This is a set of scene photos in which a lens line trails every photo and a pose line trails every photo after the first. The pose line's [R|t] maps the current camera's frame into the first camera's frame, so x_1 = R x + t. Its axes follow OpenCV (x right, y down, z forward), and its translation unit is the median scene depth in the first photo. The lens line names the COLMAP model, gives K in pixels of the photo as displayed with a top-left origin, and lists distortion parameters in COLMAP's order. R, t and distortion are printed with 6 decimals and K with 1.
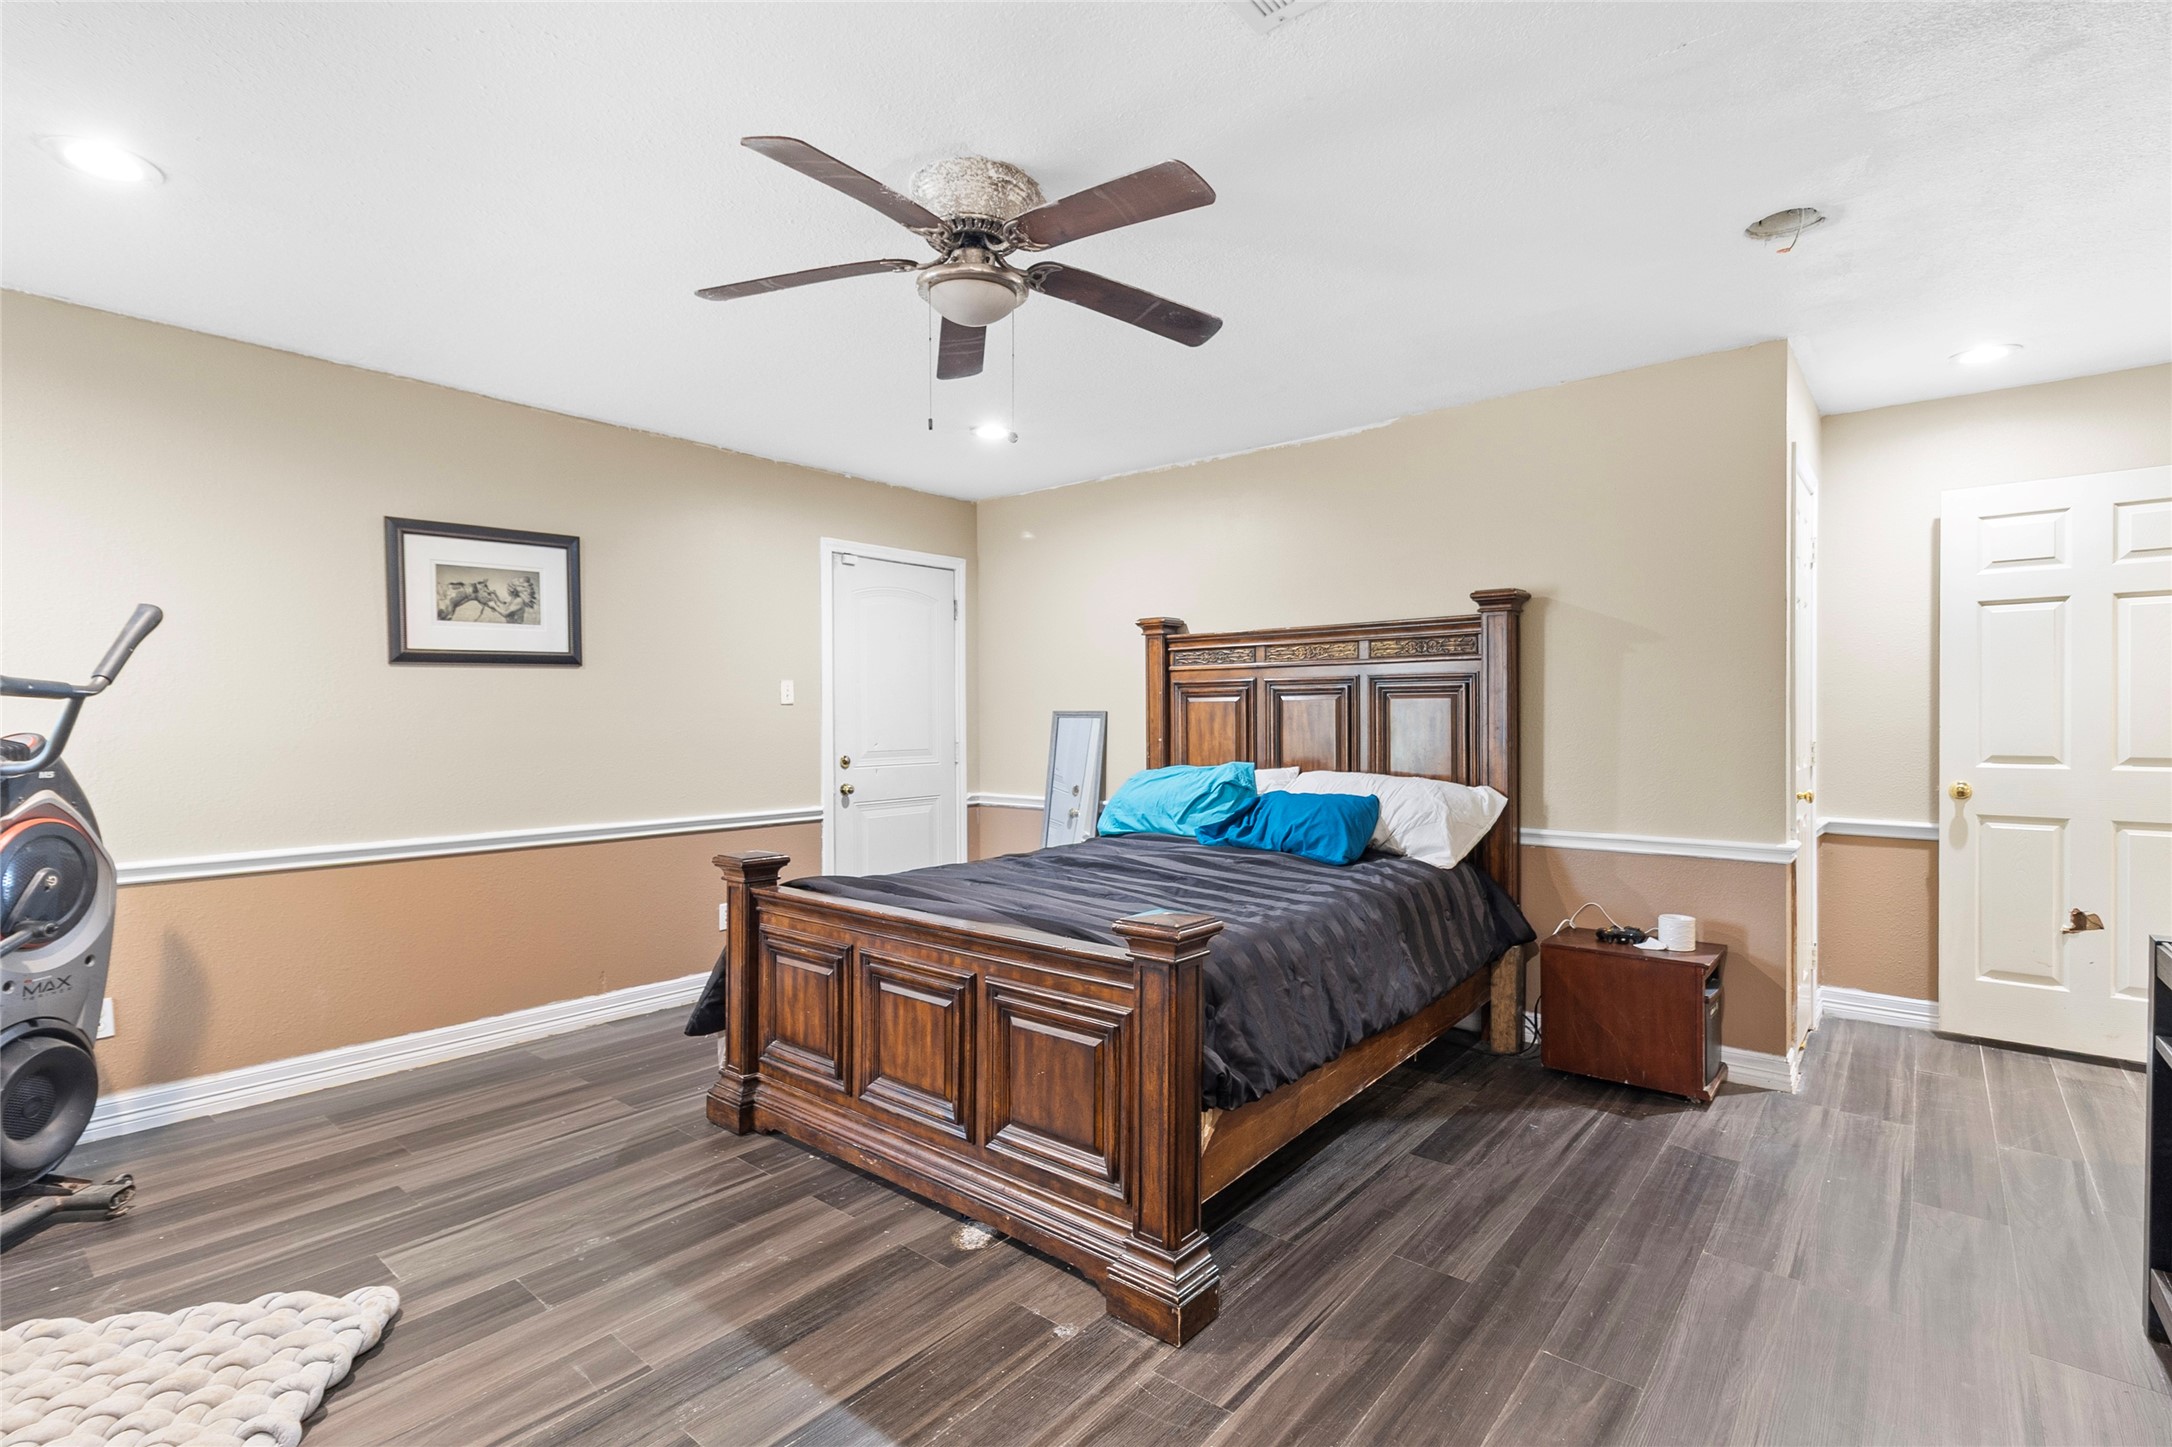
lens RADIAL K [[1005.2, 0, 1085.4], [0, 1005.2, 721.6], [0, 0, 1]] dist [0.001842, -0.001548]
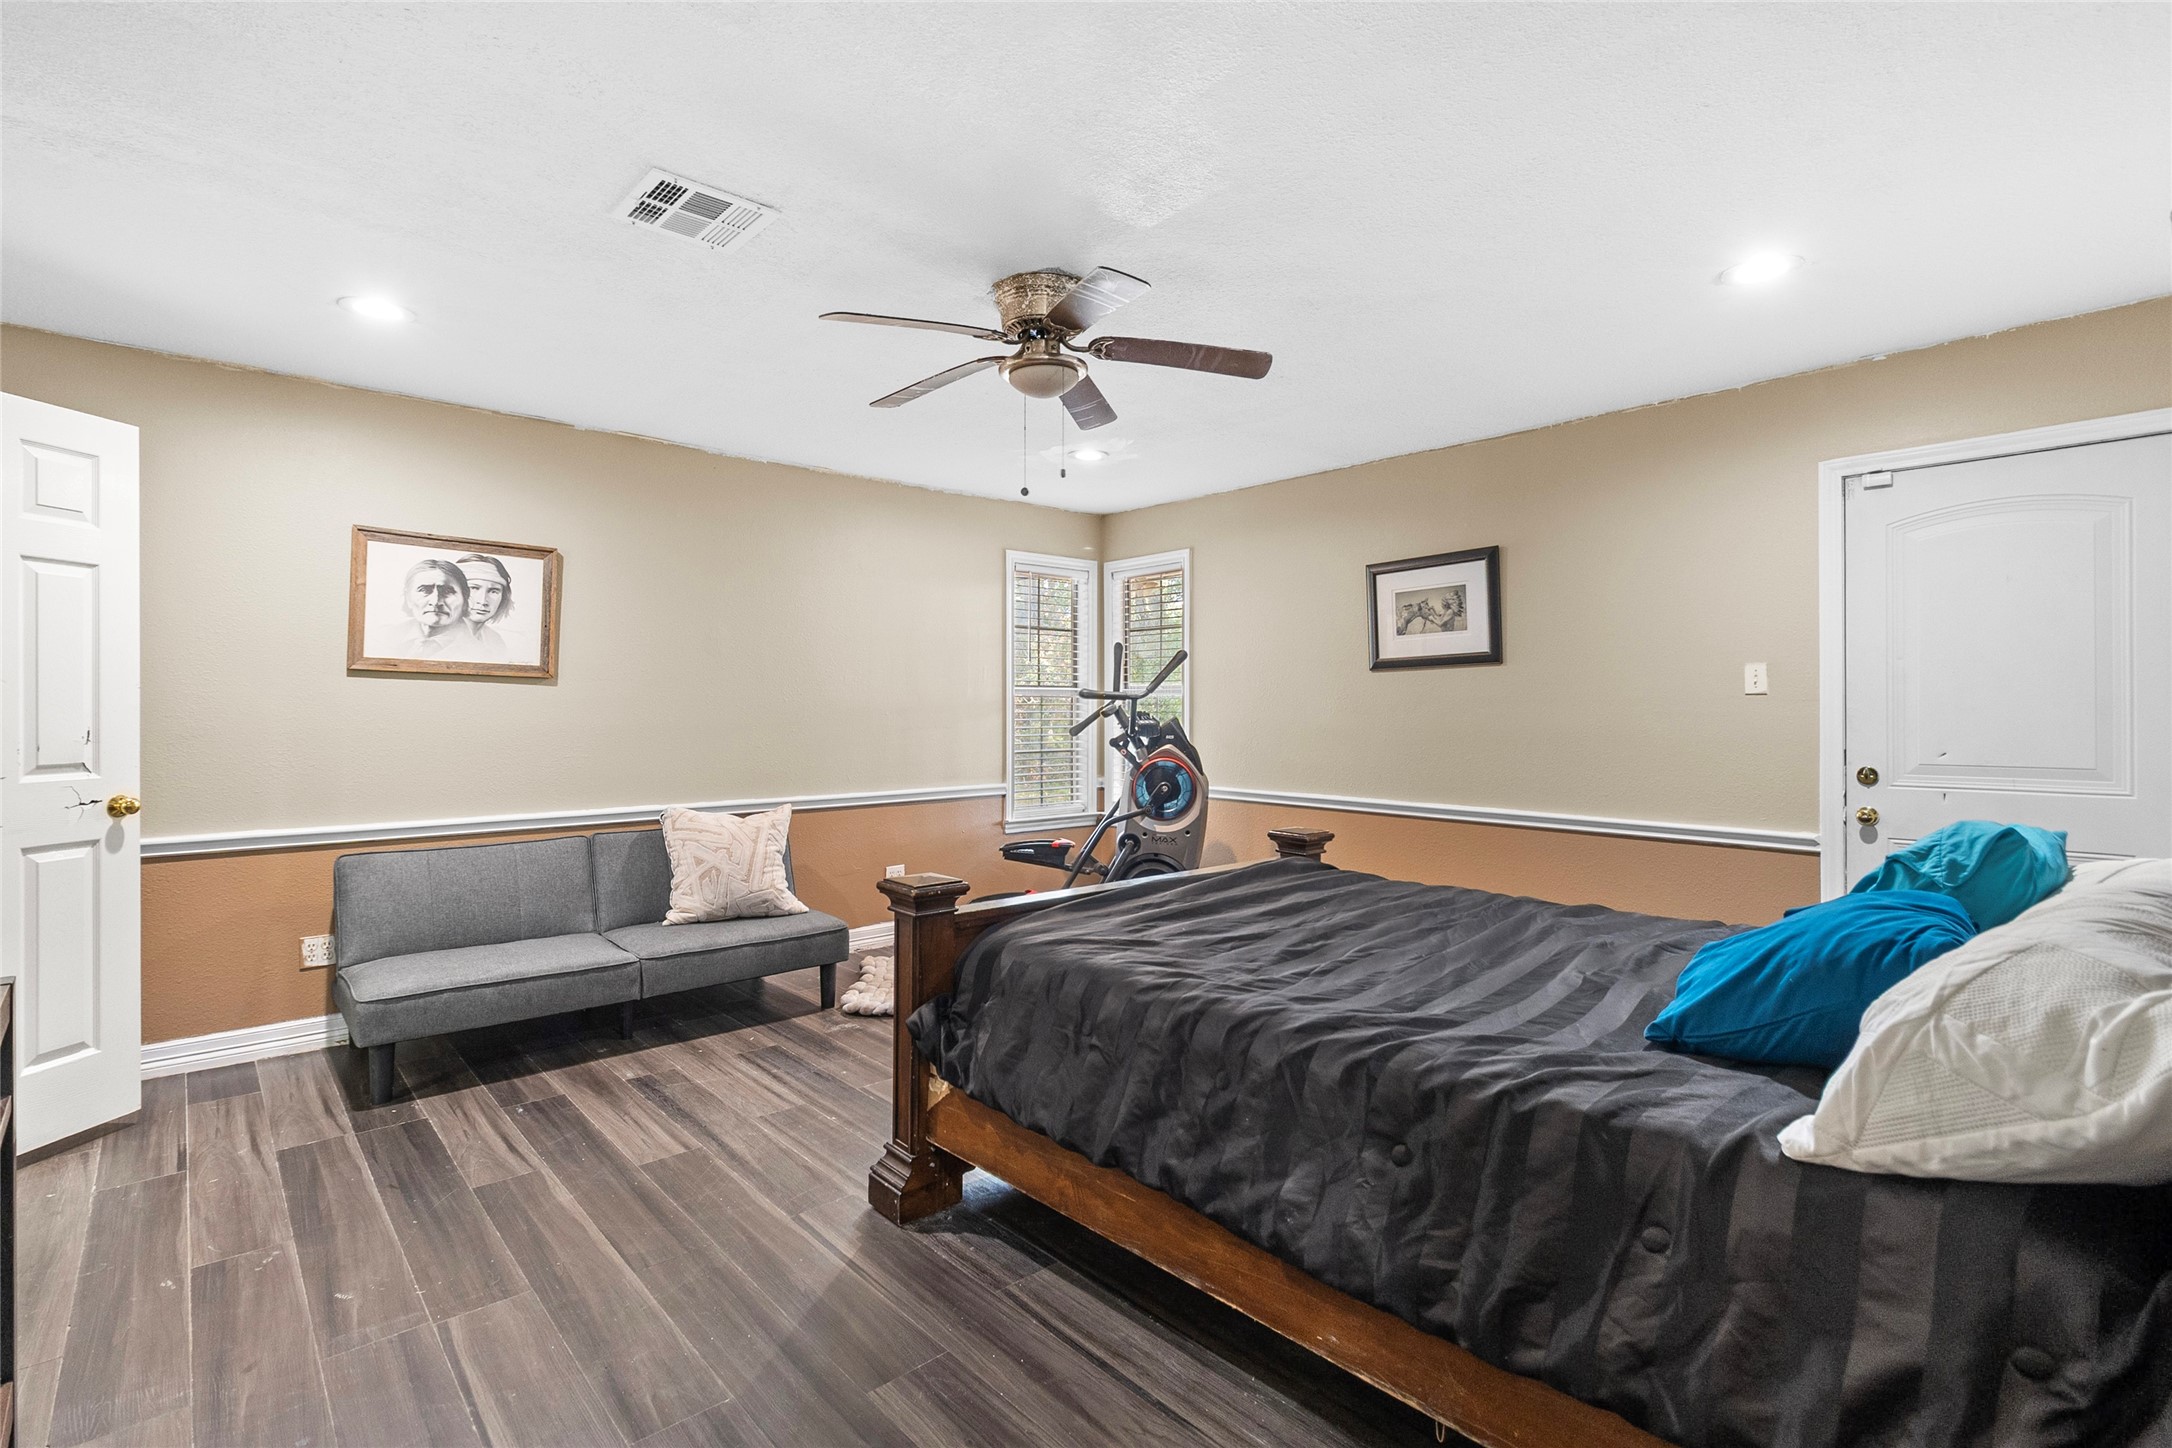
lens RADIAL K [[1005.2, 0, 1088.3], [0, 1005.2, 721.0], [0, 0, 1]] dist [0.001842, -0.001548]
pose [[-0.127952, -0.001763, -0.991779, 0.676528], [-0.019204, 0.999815, 0.000700, 0.016114], [0.991594, 0.019136, -0.127963, 0.740563]]
